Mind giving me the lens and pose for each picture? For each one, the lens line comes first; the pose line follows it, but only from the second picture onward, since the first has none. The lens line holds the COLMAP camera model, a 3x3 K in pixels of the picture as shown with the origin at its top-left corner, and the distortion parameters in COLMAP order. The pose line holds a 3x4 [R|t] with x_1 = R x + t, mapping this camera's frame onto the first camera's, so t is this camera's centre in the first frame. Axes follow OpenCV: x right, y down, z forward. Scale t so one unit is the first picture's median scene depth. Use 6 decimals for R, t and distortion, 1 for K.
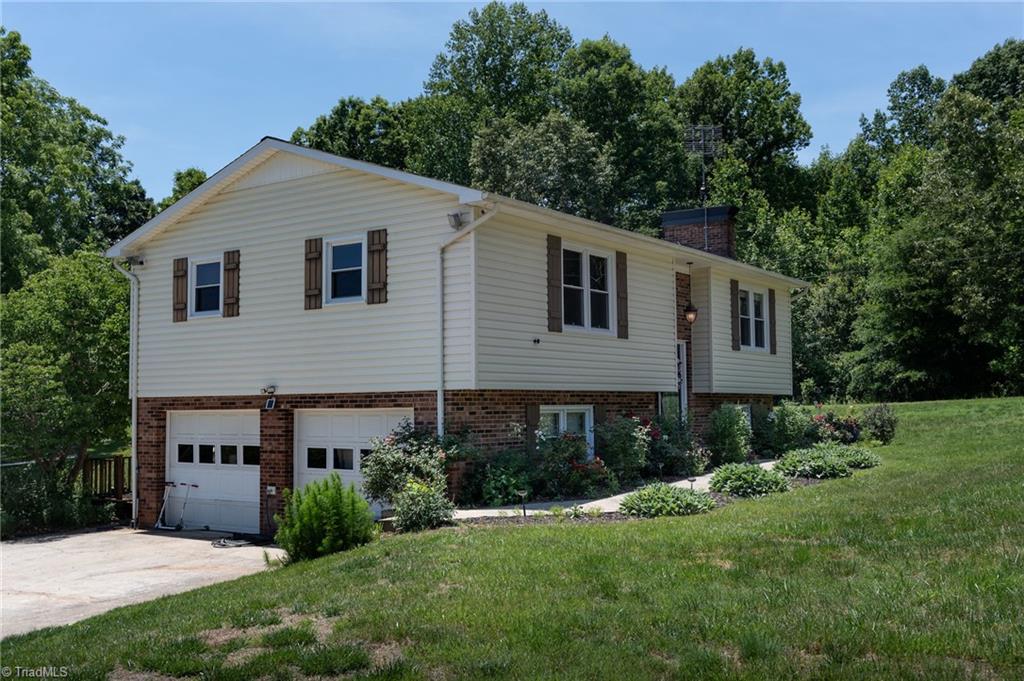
lens RADIAL K [[1044.4, 0, 507.7], [0, 1044.4, 344.5], [0, 0, 1]] dist [0.004000, 0.000000]
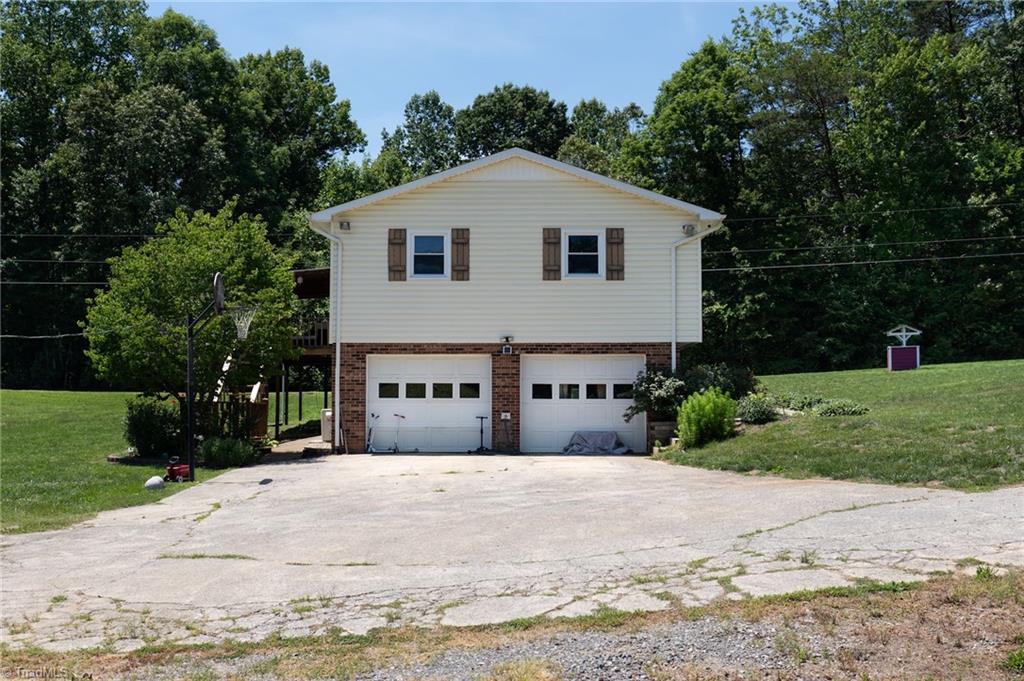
lens RADIAL K [[1132.6, 0, 515.5], [0, 1132.6, 341.9], [0, 0, 1]] dist [0.009657, 0.000000]
pose [[0.818183, 0.045161, 0.573182, -0.934505], [-0.042700, 0.998930, -0.017754, 0.064926], [-0.573370, -0.009949, 0.819236, -0.150903]]
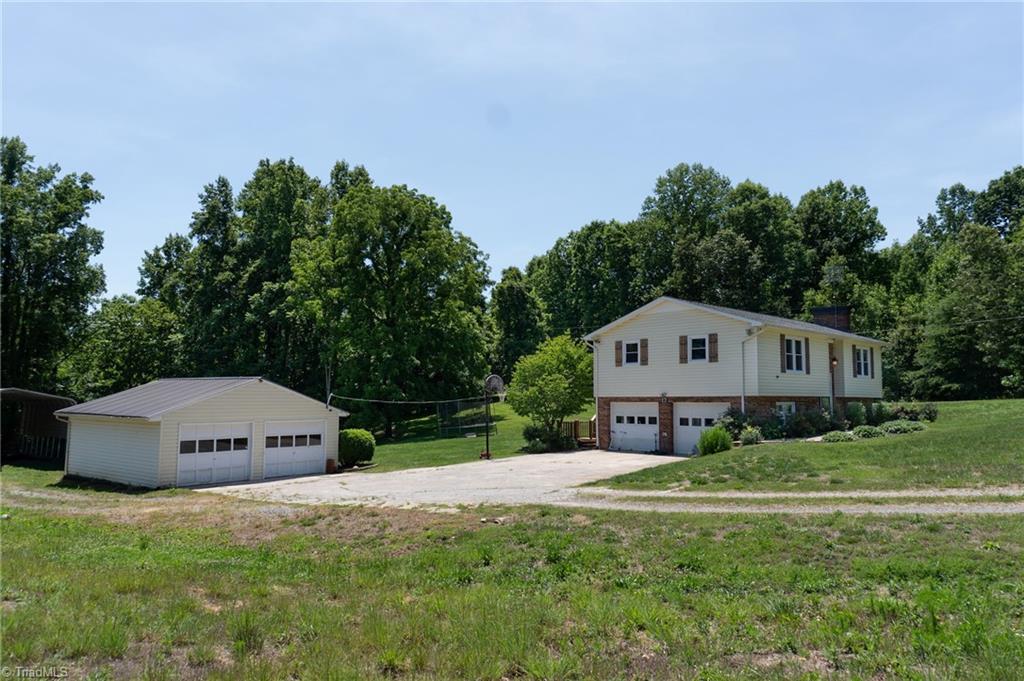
lens RADIAL K [[709.2, 0, 505.2], [0, 709.2, 335.7], [0, 0, 1]] dist [-0.022871, 0.001653]
pose [[0.977780, -0.005809, -0.209551, -0.220436], [-0.000336, 0.999571, -0.029279, -0.044871], [0.209632, 0.028699, 0.977359, -0.698230]]
